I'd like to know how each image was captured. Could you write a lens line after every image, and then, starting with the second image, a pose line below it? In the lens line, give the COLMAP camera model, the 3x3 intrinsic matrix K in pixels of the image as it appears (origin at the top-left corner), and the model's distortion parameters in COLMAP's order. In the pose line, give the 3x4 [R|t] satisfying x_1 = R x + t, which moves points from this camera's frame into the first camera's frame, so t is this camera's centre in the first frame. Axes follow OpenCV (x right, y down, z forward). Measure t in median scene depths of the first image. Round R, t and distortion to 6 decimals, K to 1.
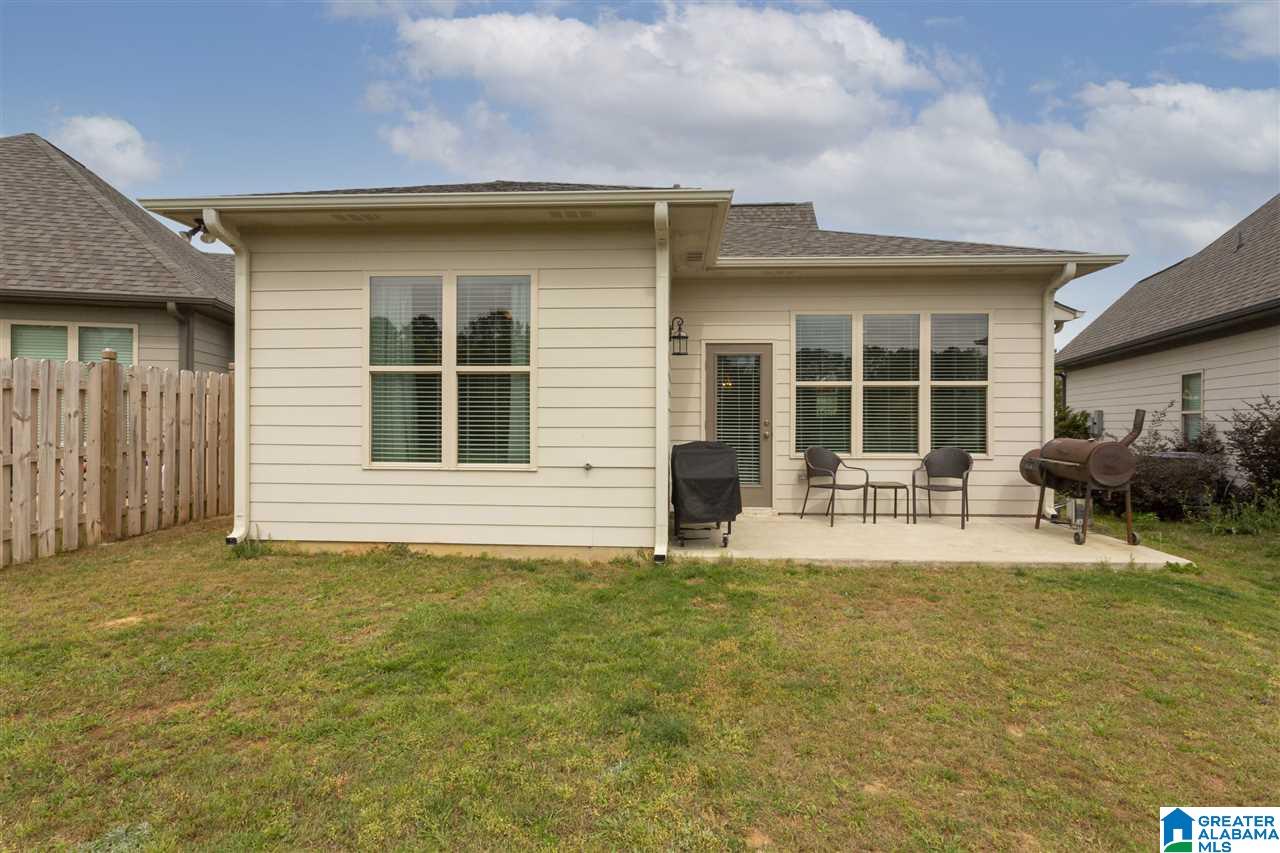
lens RADIAL K [[624.9, 0, 644.1], [0, 624.9, 419.8], [0, 0, 1]] dist [-0.002659, 0.000495]
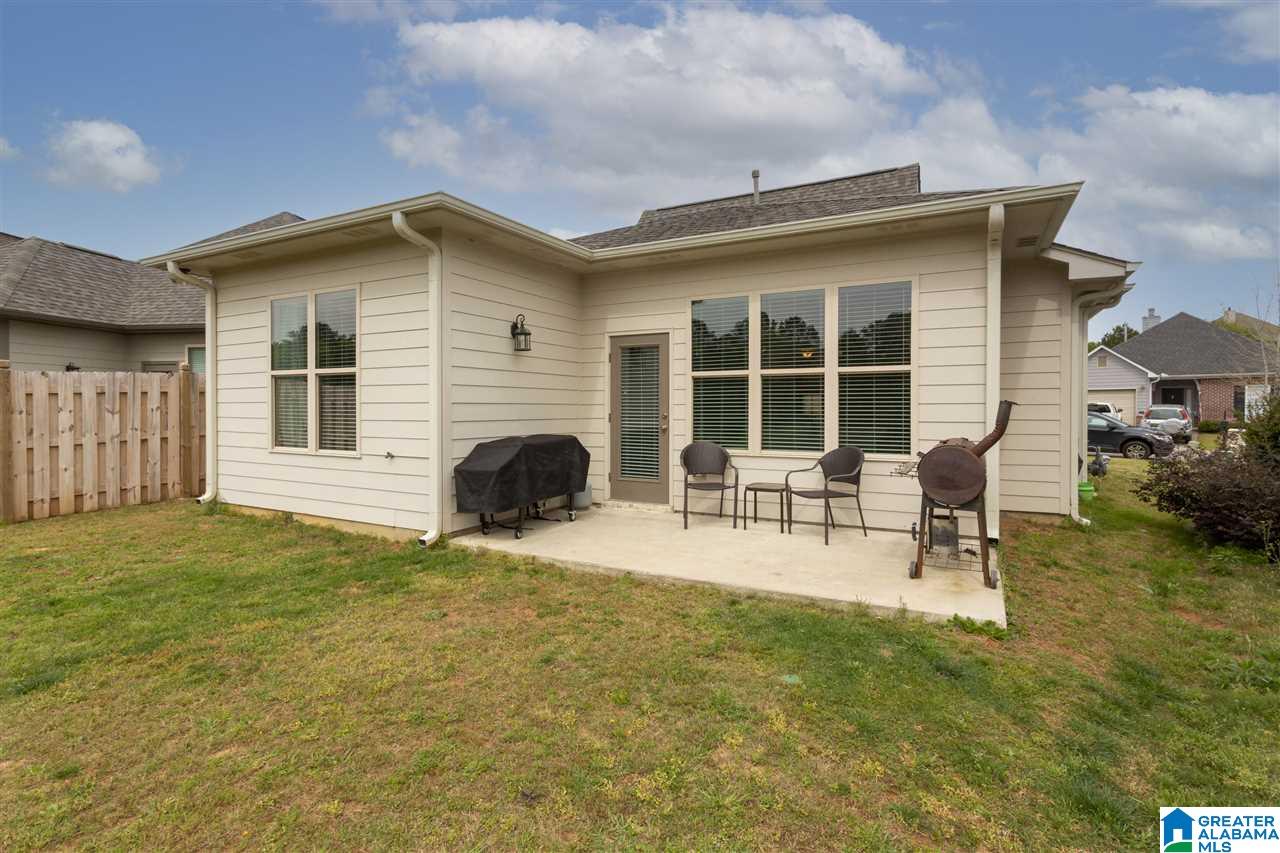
lens RADIAL K [[594.2, 0, 666.0], [0, 594.2, 407.6], [0, 0, 1]] dist [0.001807, 0.000422]
pose [[0.909574, -0.001444, -0.415539, 0.788056], [0.002057, 0.999997, 0.001027, -0.011329], [0.415536, -0.001788, 0.909575, 0.229993]]
